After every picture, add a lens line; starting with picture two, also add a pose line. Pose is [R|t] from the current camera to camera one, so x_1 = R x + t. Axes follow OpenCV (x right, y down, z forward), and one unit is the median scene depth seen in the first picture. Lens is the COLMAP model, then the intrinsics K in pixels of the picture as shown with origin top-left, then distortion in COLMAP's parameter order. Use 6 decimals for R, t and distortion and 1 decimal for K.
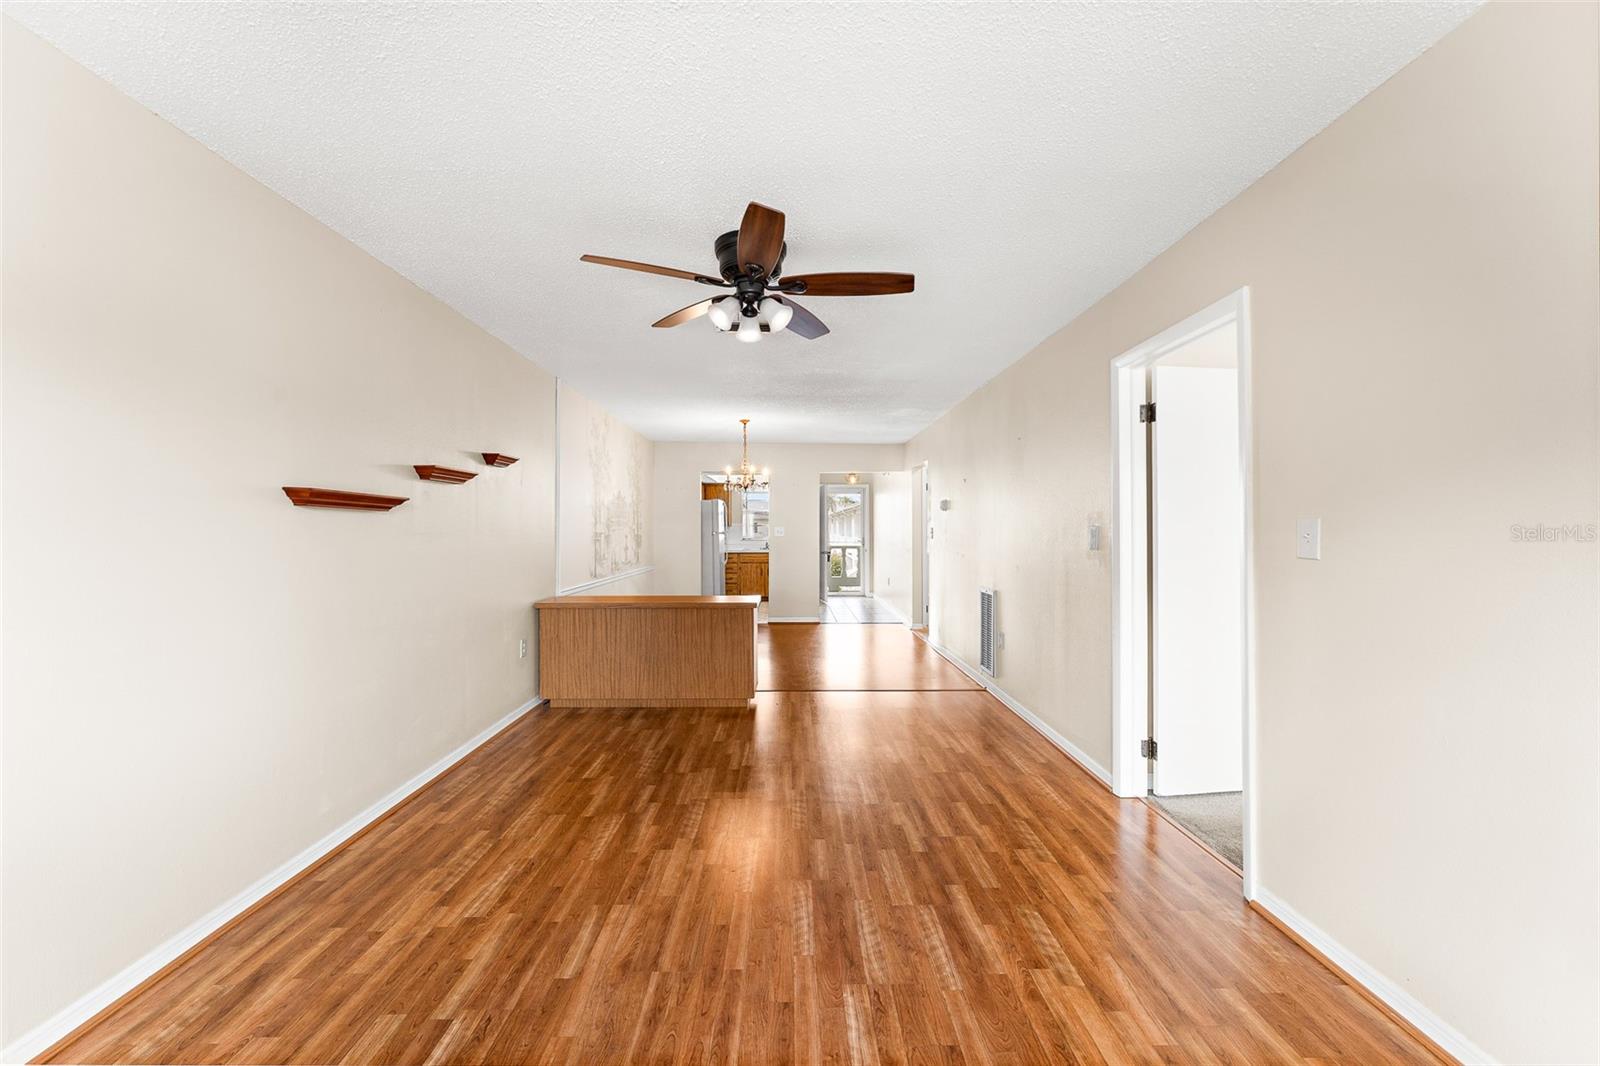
lens RADIAL K [[642.4, 0, 796.4], [0, 642.4, 527.5], [0, 0, 1]] dist [-0.003629, -0.000374]
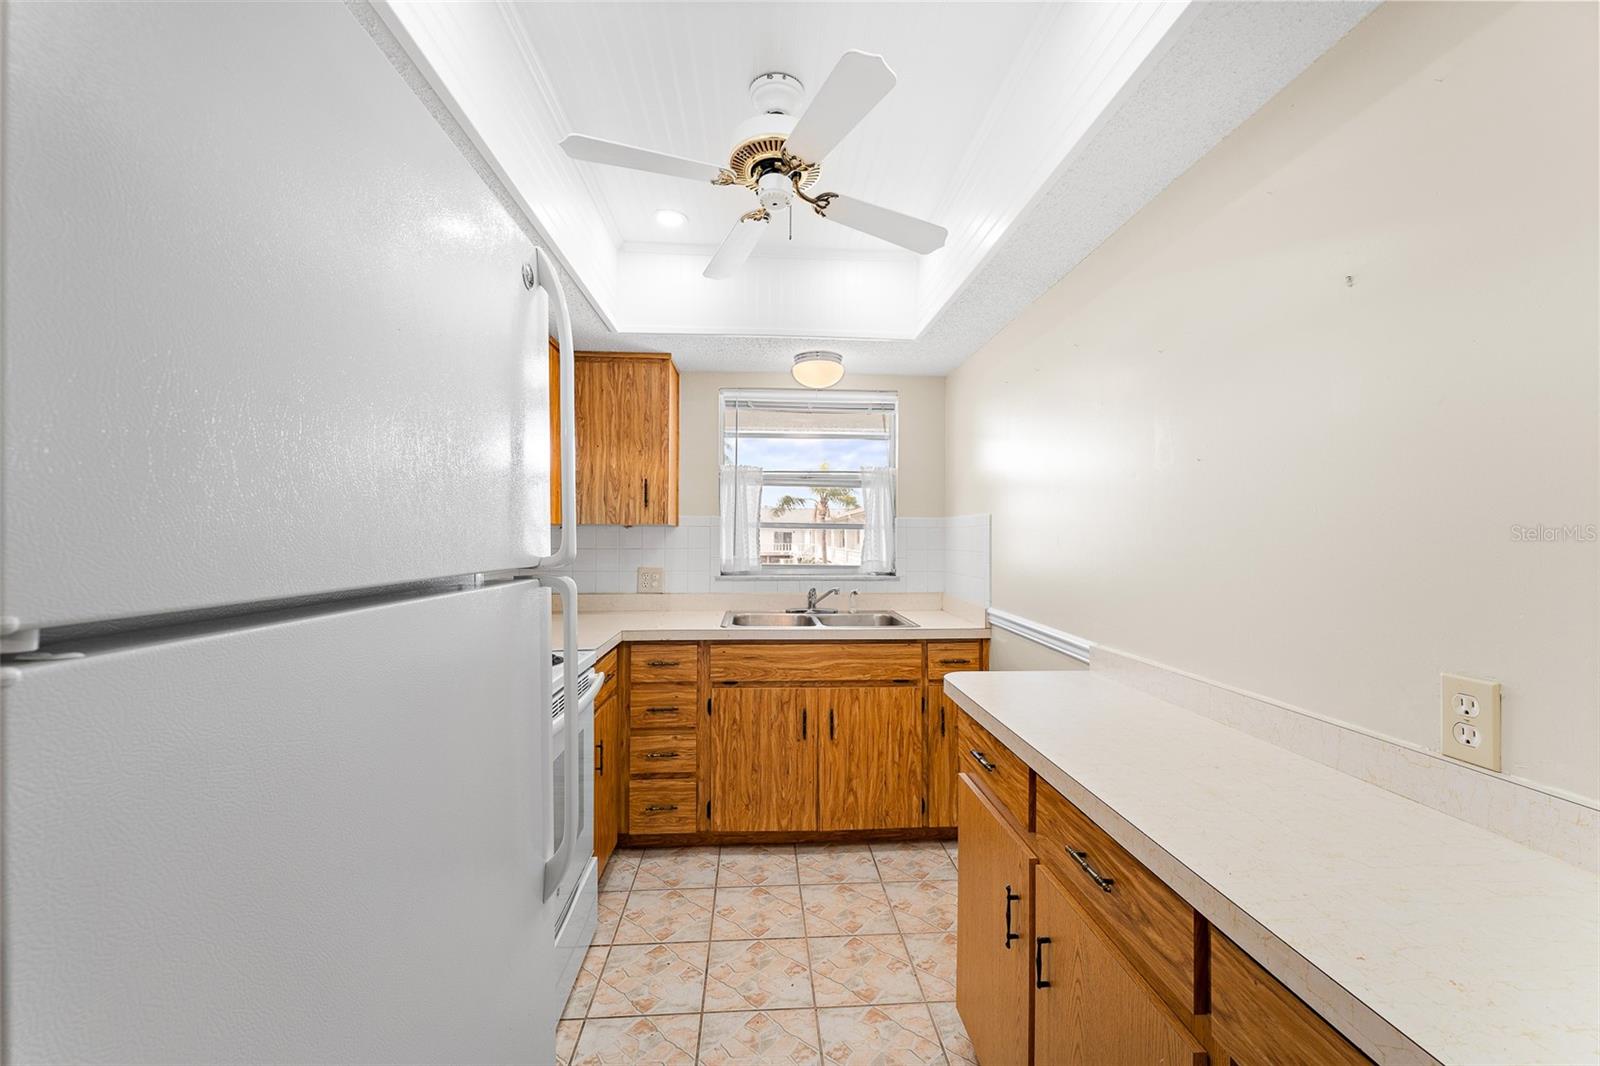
lens RADIAL K [[635.9, 0, 800.0], [0, 635.9, 533.0], [0, 0, 1]] dist [0.003448, 0.000037]
pose [[0.998661, 0.004644, 0.051516, -0.252585], [-0.004454, 0.999983, -0.003795, 0.007034], [-0.051533, 0.003561, 0.998665, 2.884619]]
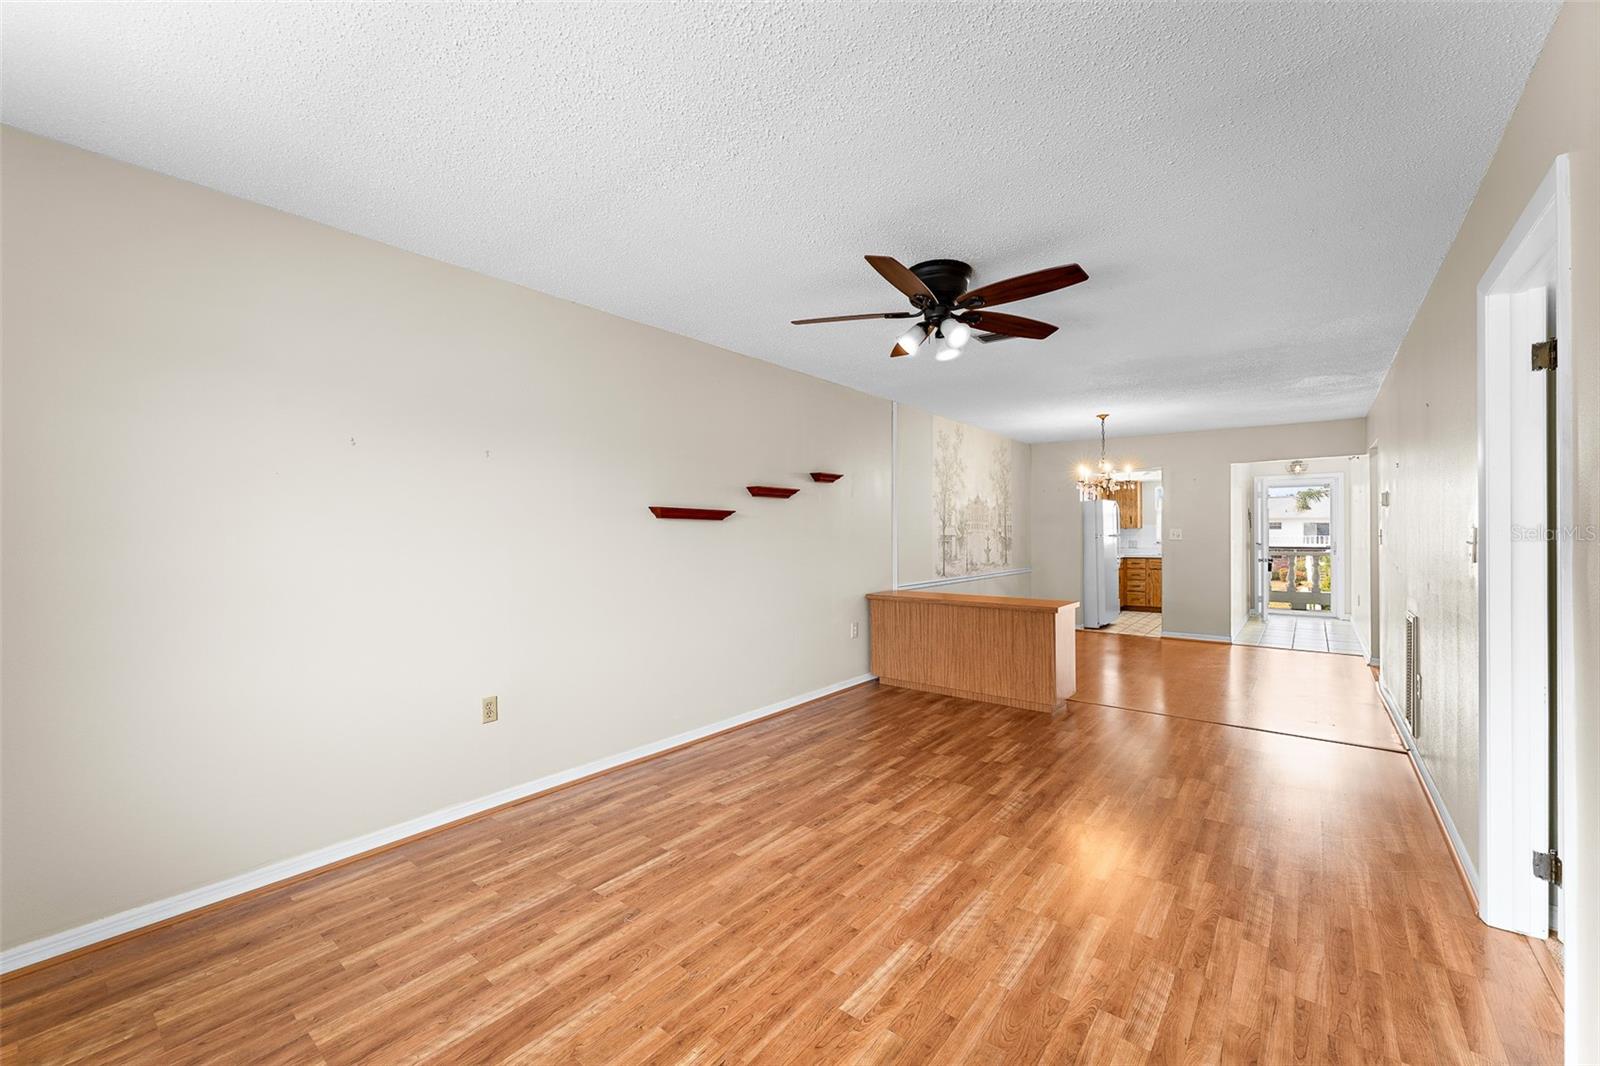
lens RADIAL K [[635.9, 0, 800.0], [0, 635.9, 533.0], [0, 0, 1]] dist [0.003448, 0.000037]
pose [[0.771981, -0.000304, -0.635645, 0.378846], [0.003606, 0.999986, 0.003902, -0.001983], [0.635635, -0.005305, 0.771971, 0.011419]]
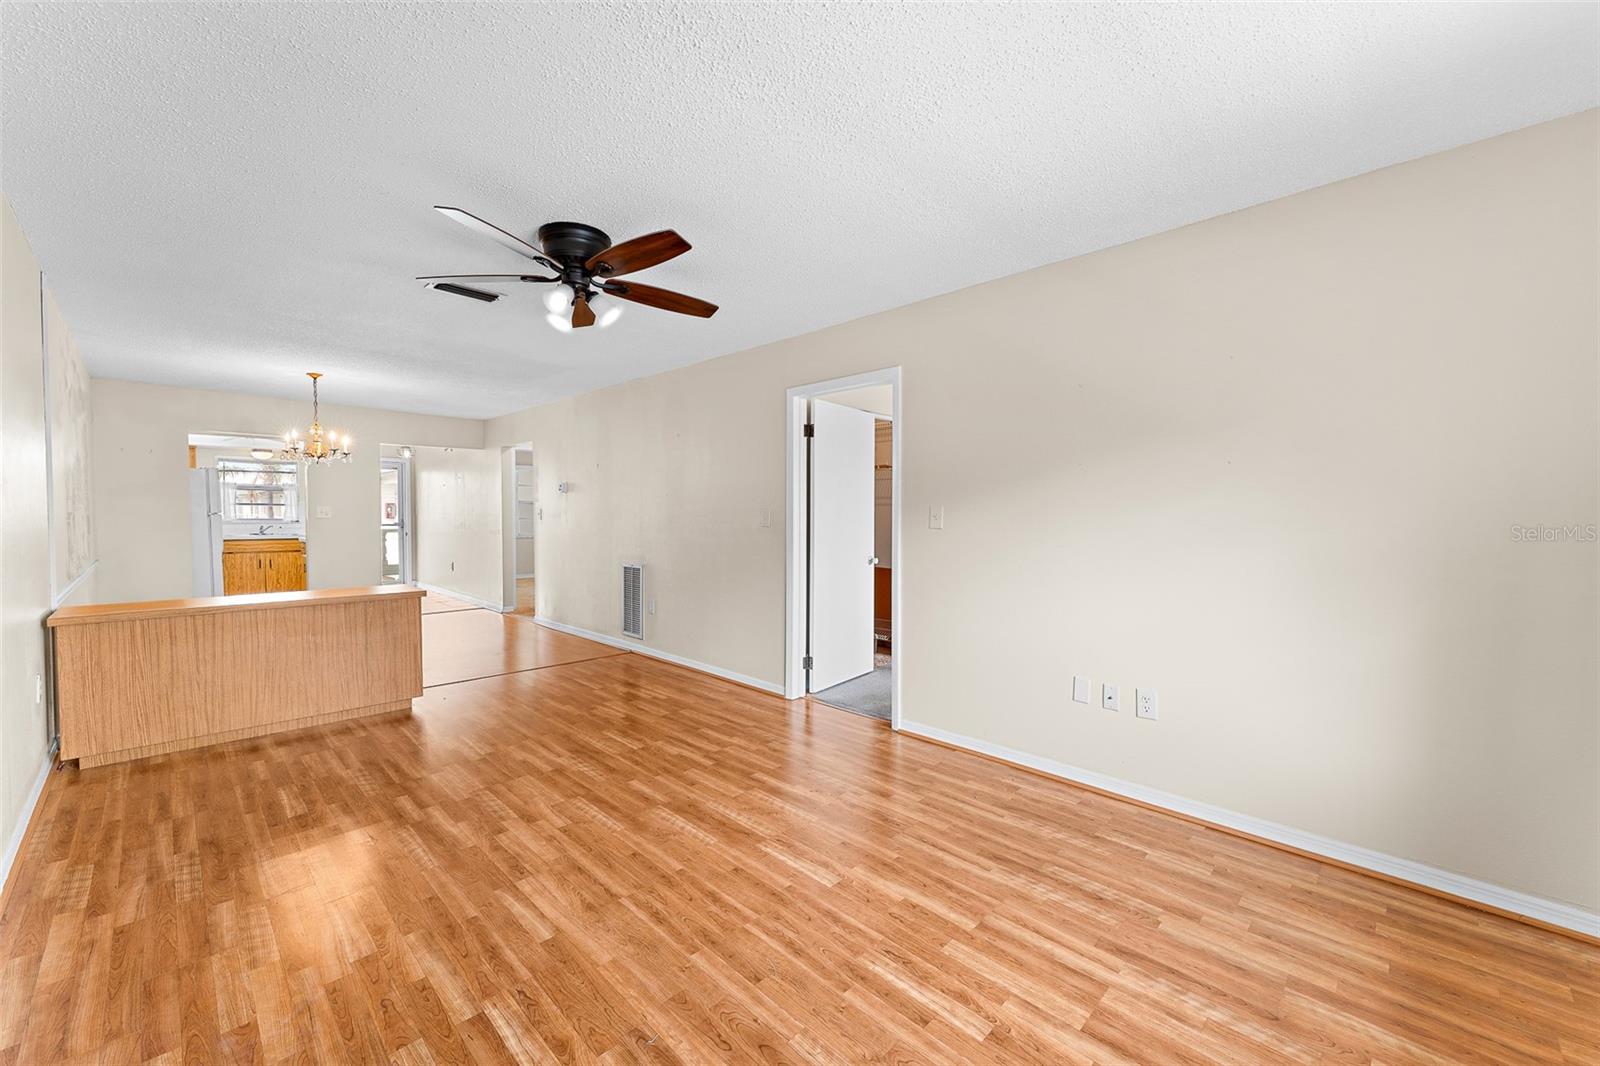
lens RADIAL K [[633.0, 0, 795.6], [0, 633.0, 537.2], [0, 0, 1]] dist [0.001837, 0.000280]
pose [[0.714618, -0.022409, 0.699156, -0.472462], [-0.008198, 0.999150, 0.040403, 0.002701], [-0.699467, -0.034604, 0.713827, 0.002168]]
